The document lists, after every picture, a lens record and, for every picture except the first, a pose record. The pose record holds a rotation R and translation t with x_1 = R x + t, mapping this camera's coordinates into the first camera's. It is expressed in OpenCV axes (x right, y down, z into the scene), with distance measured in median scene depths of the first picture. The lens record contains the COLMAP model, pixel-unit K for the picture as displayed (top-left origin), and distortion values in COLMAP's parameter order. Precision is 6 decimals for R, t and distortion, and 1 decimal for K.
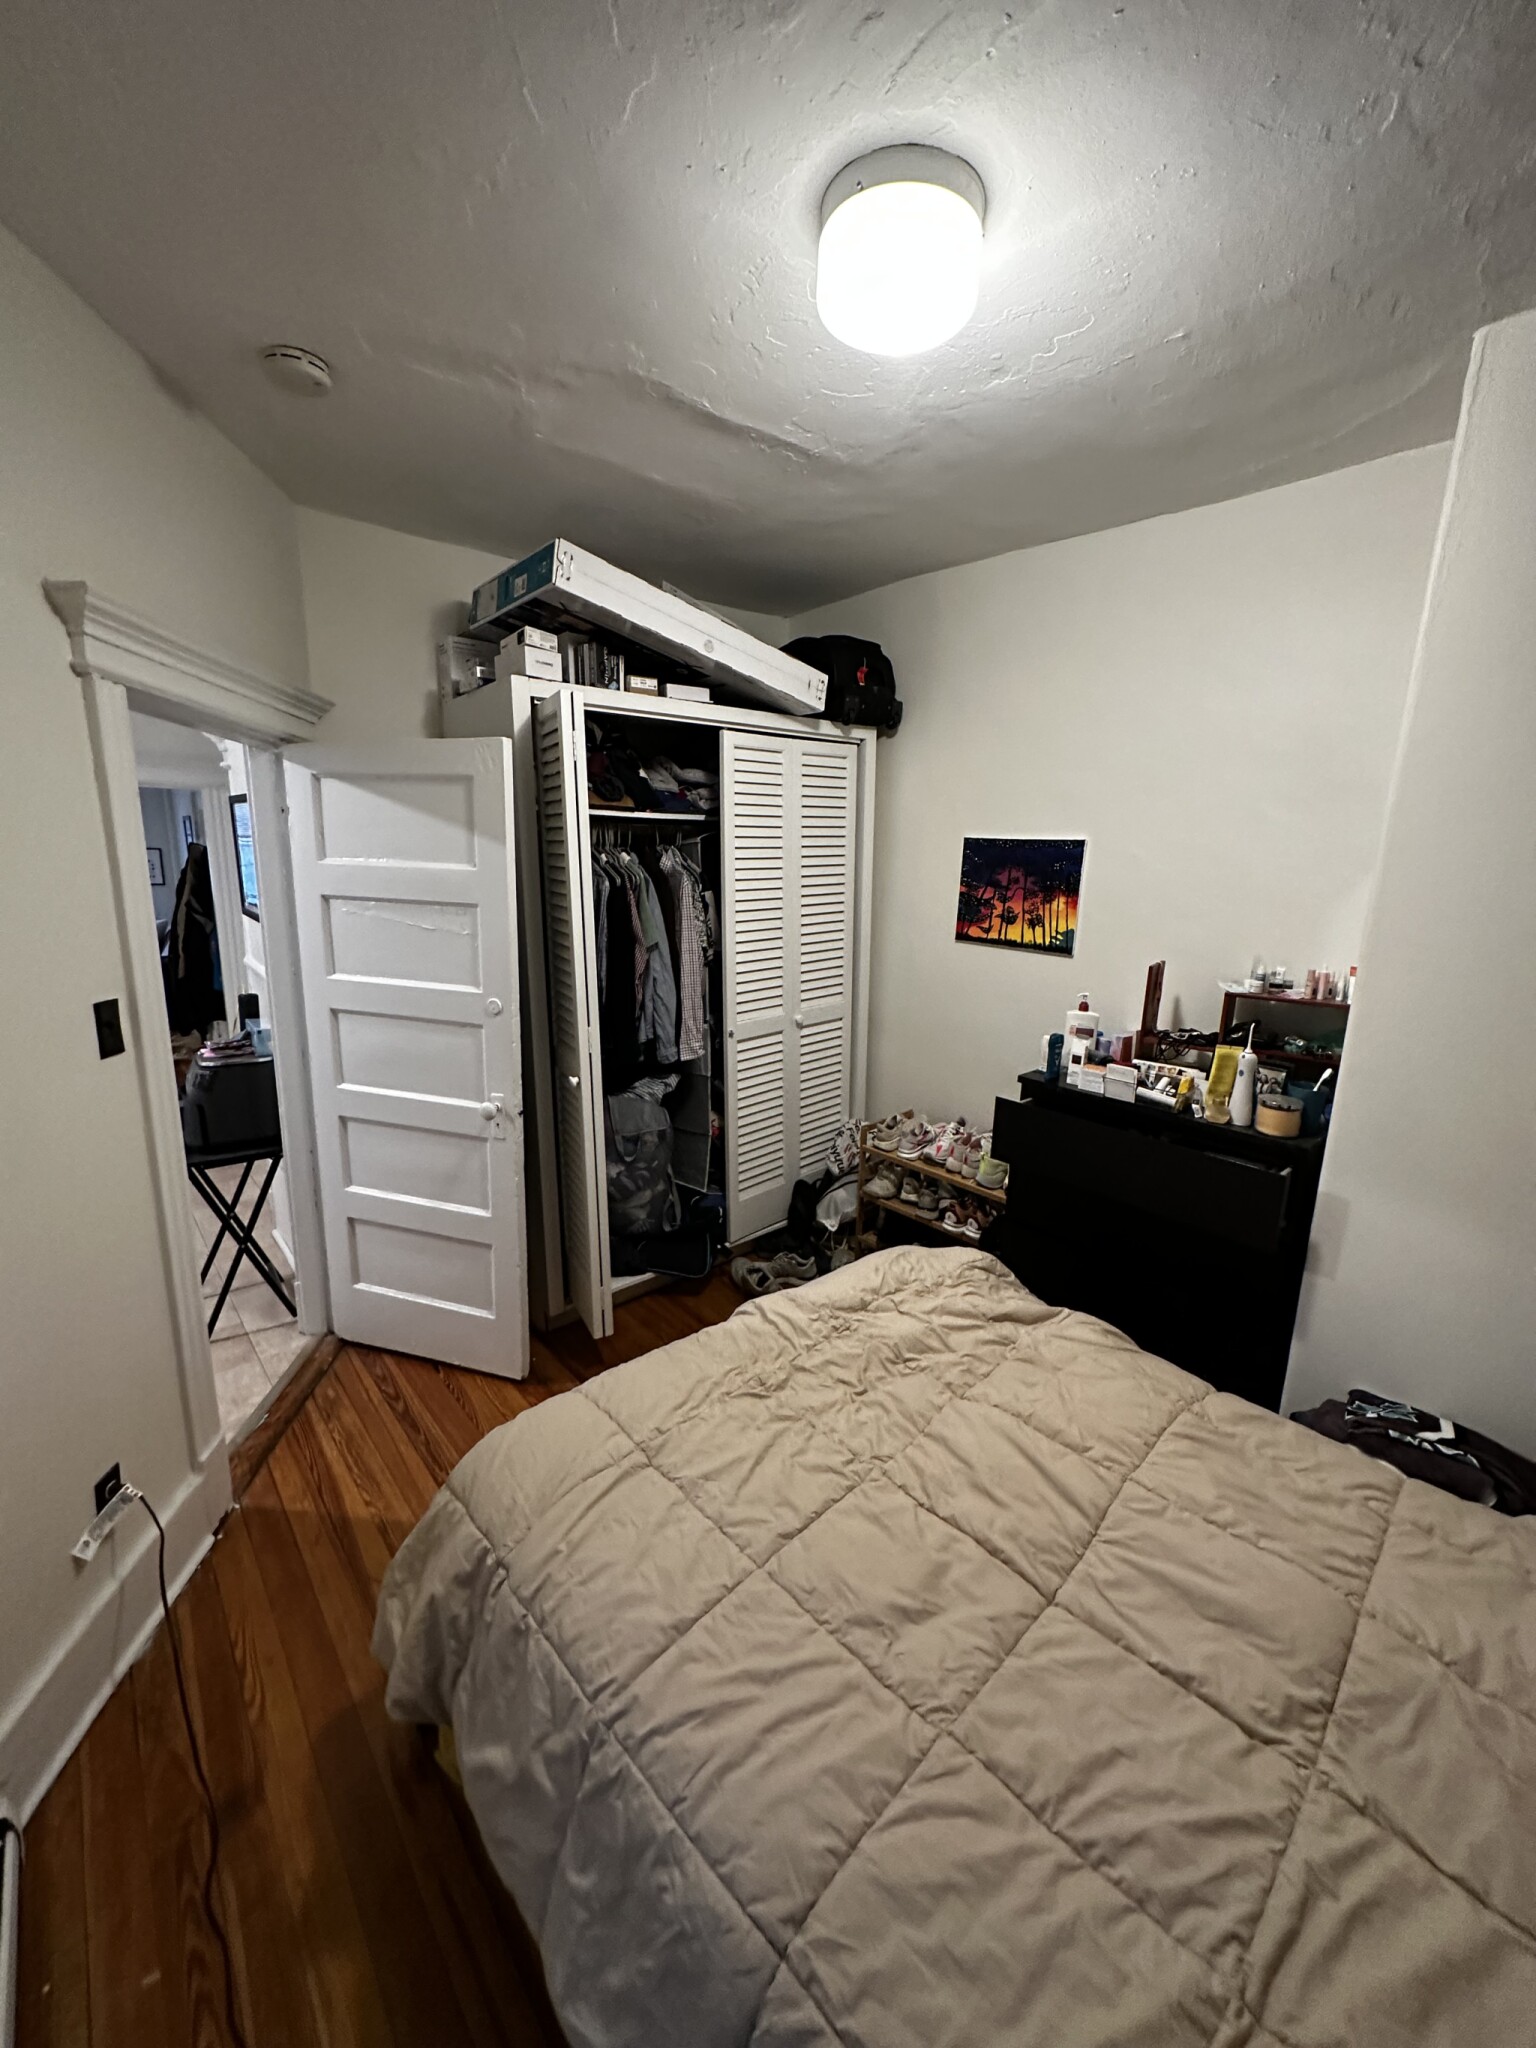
lens RADIAL K [[812.3, 0, 768.0], [0, 812.3, 1024.0], [0, 0, 1]] dist [-0.003625, 0.000526]
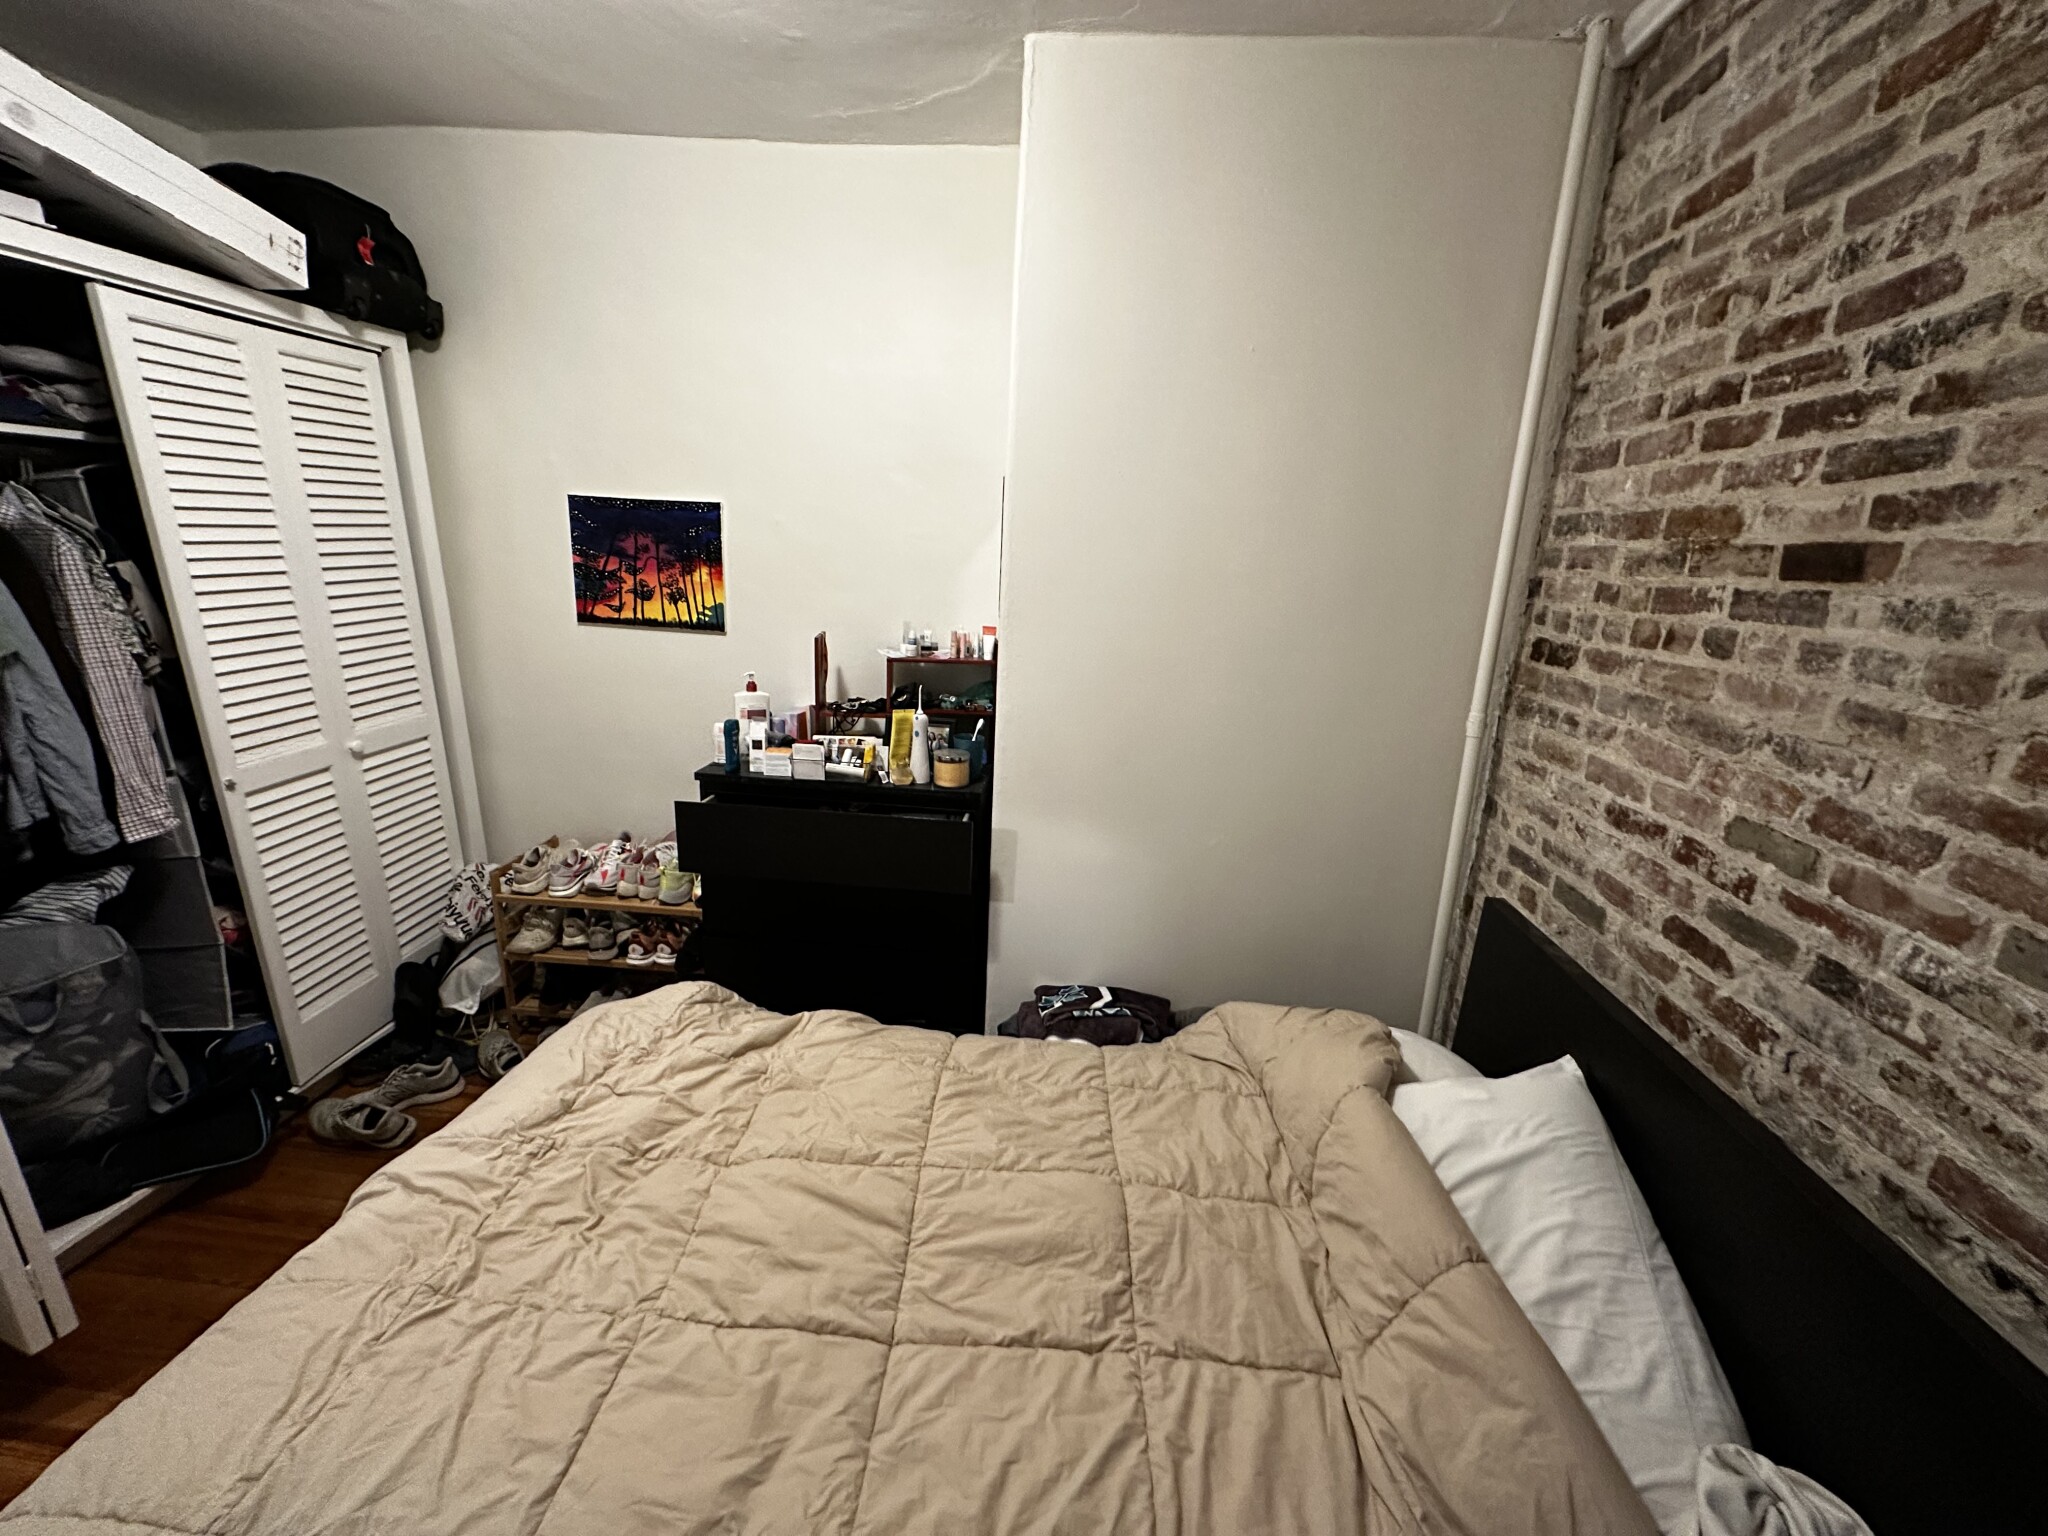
lens RADIAL K [[812.3, 0, 1023.6], [0, 812.3, 766.8], [0, 0, 1]] dist [-0.003625, 0.000526]
pose [[0.724880, -0.168076, 0.668057, -0.017644], [0.118251, 0.985743, 0.119693, -0.005291], [-0.678650, -0.007765, 0.734421, 0.106536]]
